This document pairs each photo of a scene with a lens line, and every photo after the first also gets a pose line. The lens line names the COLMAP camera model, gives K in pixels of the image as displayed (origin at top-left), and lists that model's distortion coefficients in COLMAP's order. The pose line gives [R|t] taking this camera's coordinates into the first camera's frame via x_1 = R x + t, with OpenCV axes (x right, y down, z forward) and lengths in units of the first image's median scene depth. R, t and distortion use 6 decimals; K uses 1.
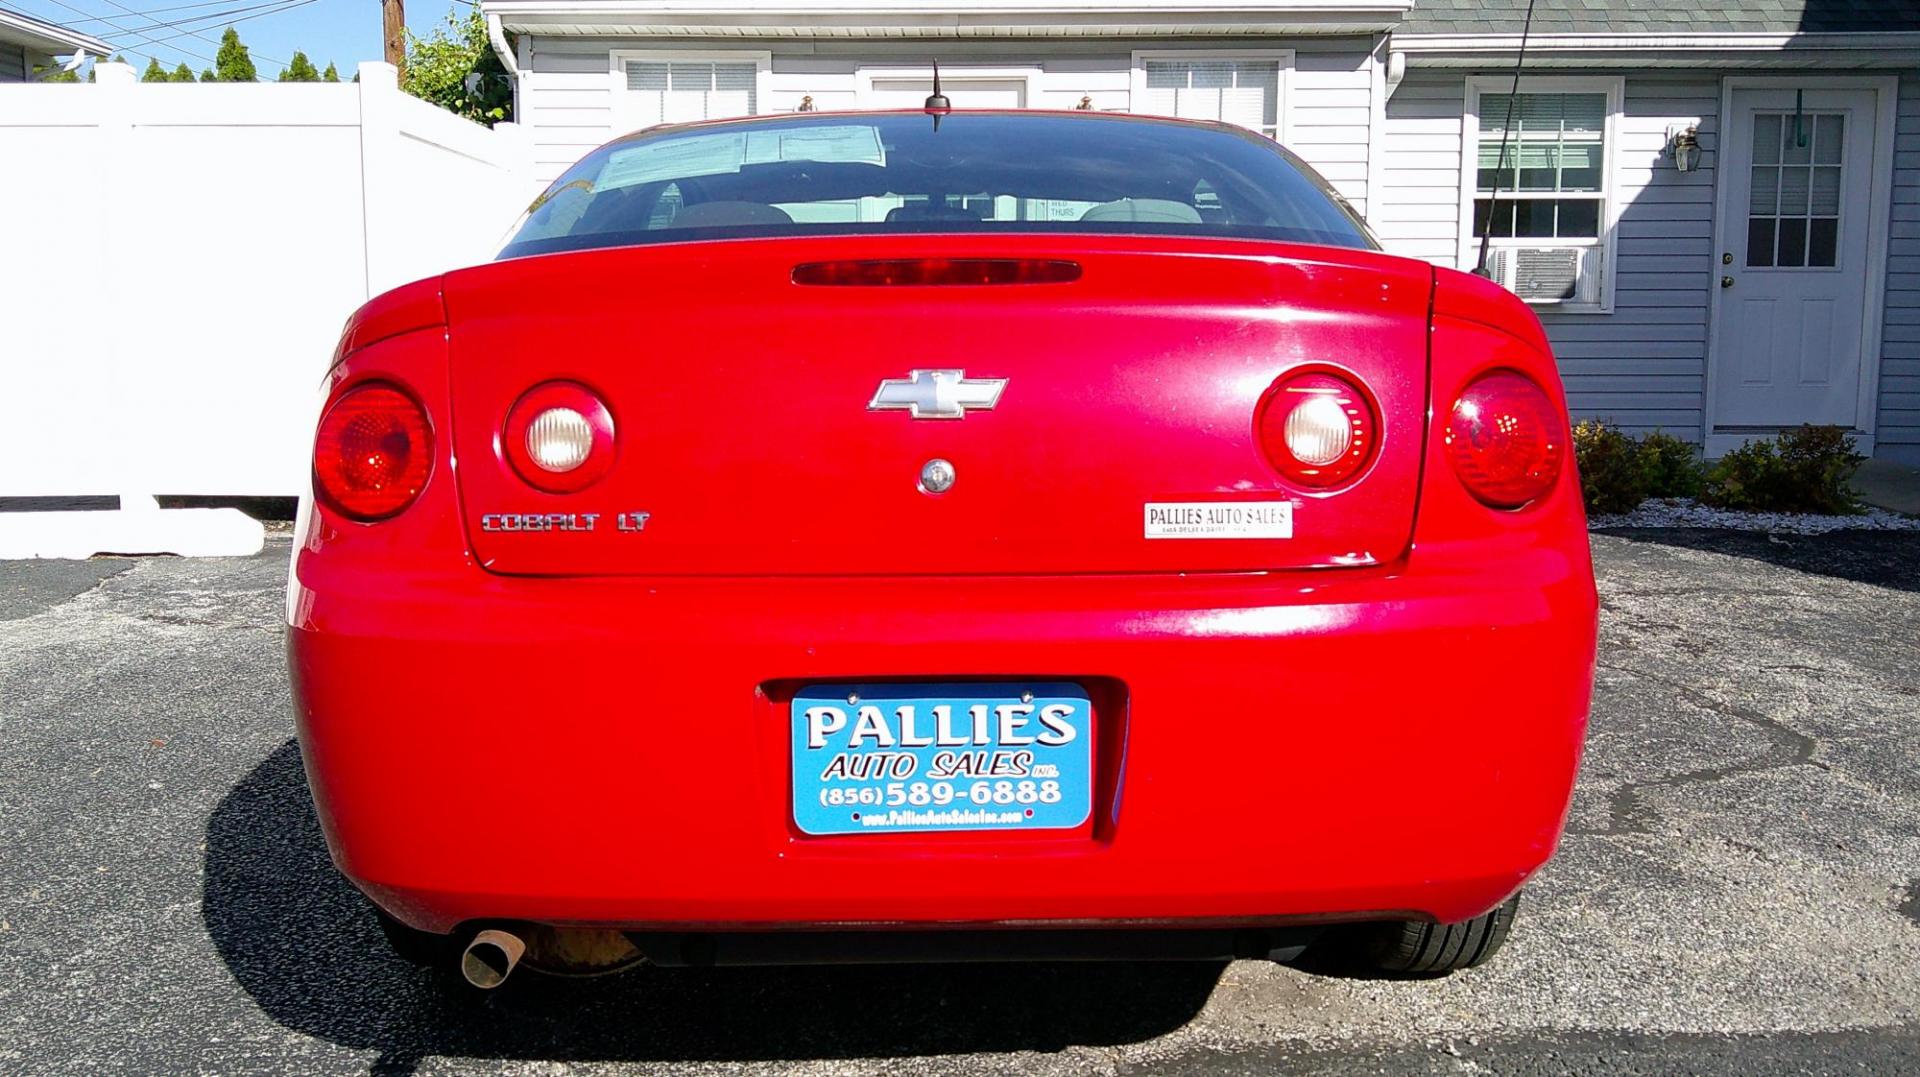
lens RADIAL K [[1703.4, 0, 938.9], [0, 1703.4, 521.0], [0, 0, 1]] dist [0.097334, -0.198105]
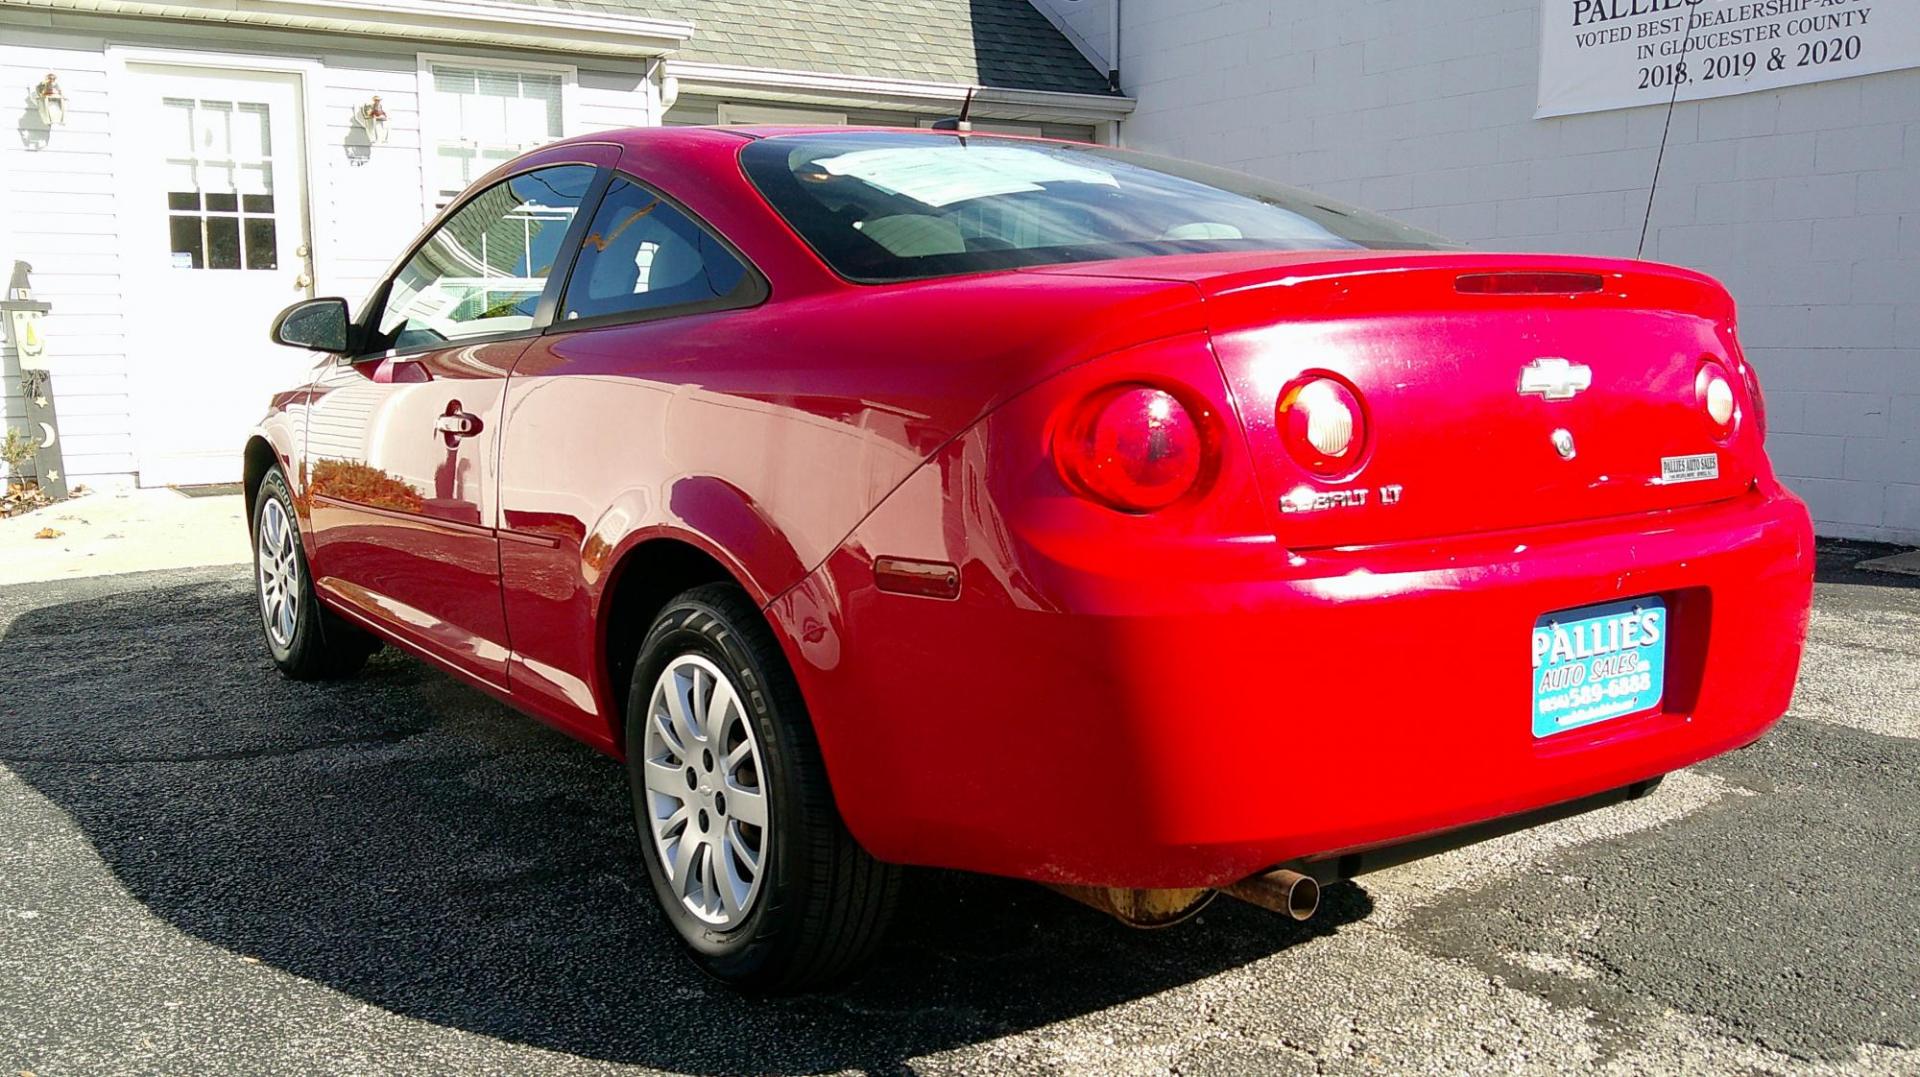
lens RADIAL K [[1706.9, 0, 929.4], [0, 1706.9, 543.3], [0, 0, 1]] dist [0.076329, -0.176301]
pose [[0.830018, -0.074660, 0.552717, -0.604828], [0.071782, 0.997058, 0.026885, -0.011380], [-0.553098, 0.017360, 0.832935, 0.113980]]
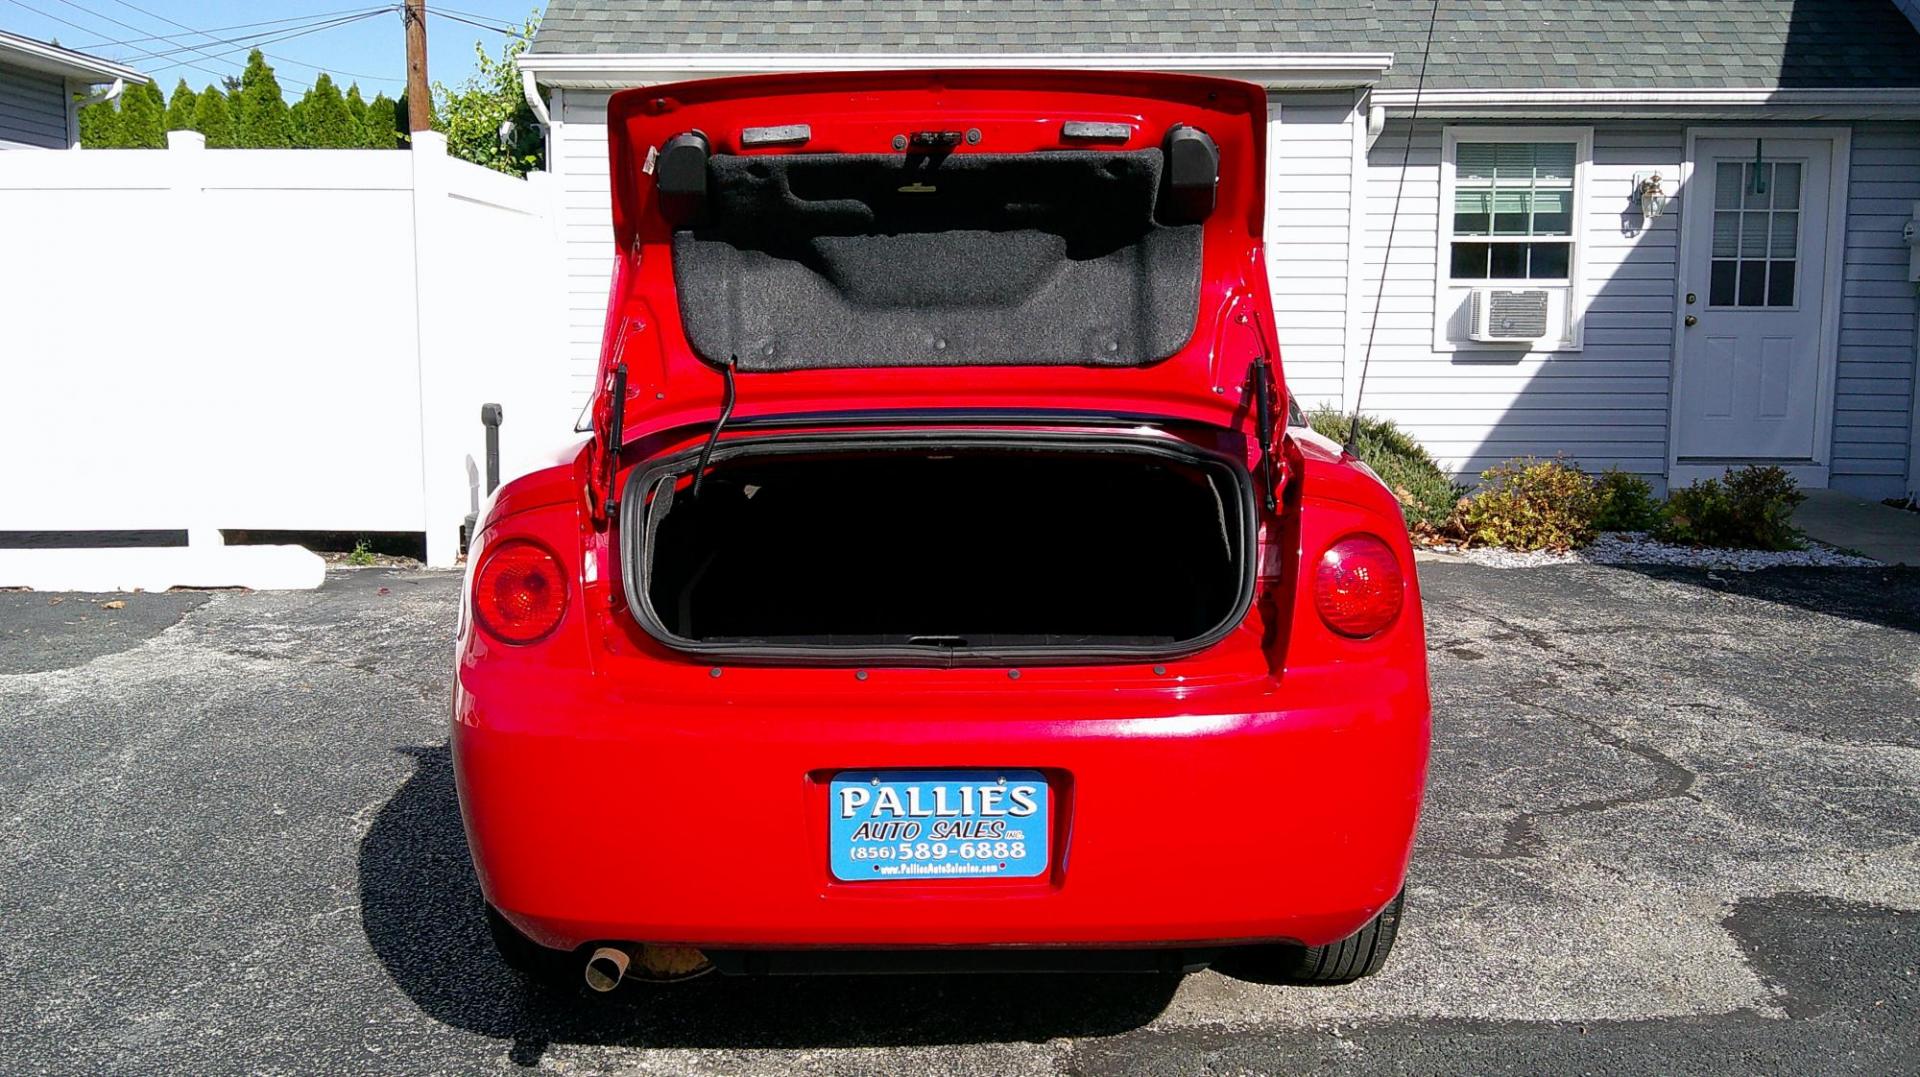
lens RADIAL K [[1762.2, 0, 923.7], [0, 1762.2, 544.8], [0, 0, 1]] dist [-0.184129, 0.484133]
pose [[0.999914, 0.000649, -0.013130, 0.004217], [-0.000428, 0.999859, 0.016770, -0.059737], [0.013139, -0.016763, 0.999773, -0.219424]]
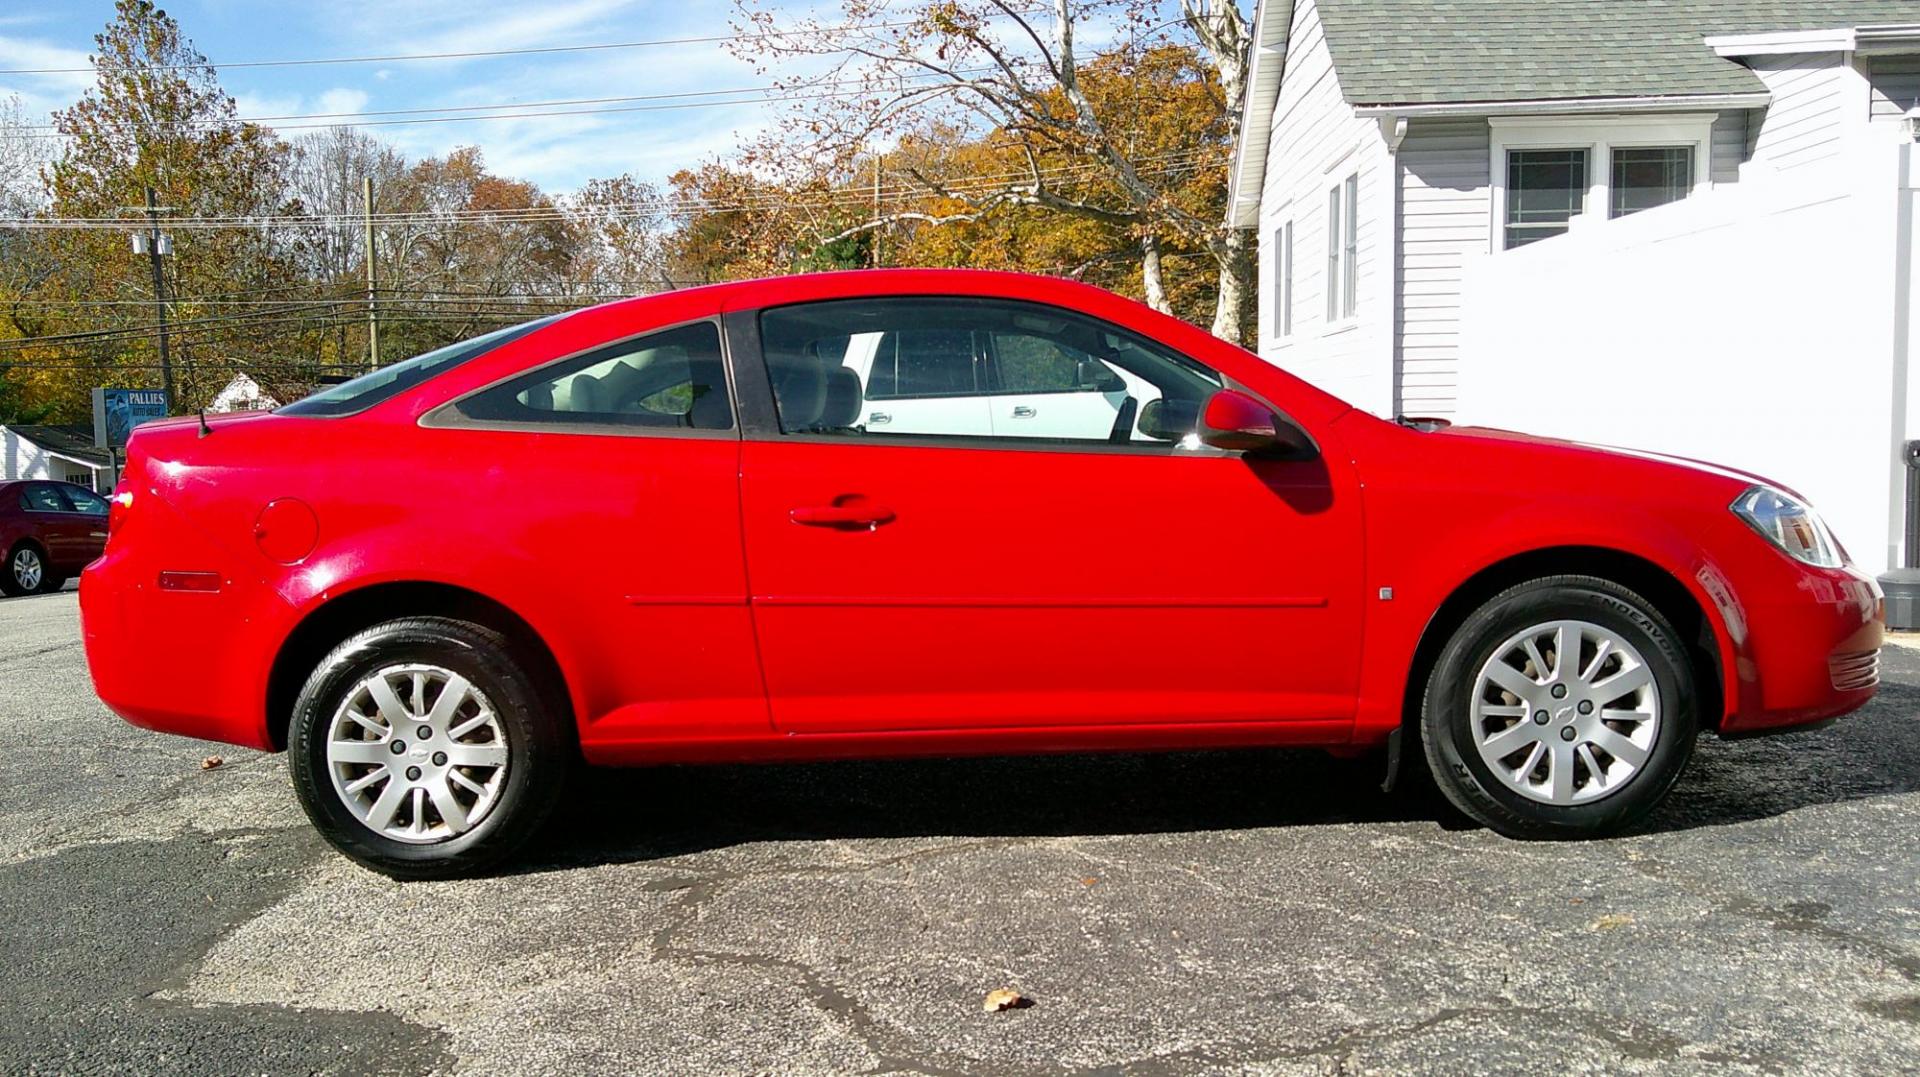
lens RADIAL K [[1706.9, 0, 929.4], [0, 1706.9, 543.3], [0, 0, 1]] dist [0.076329, -0.176301]
pose [[-0.036564, 0.082265, -0.995940, 1.444709], [-0.094363, 0.991869, 0.085393, -0.162574], [0.994866, 0.097102, -0.028504, 1.233997]]
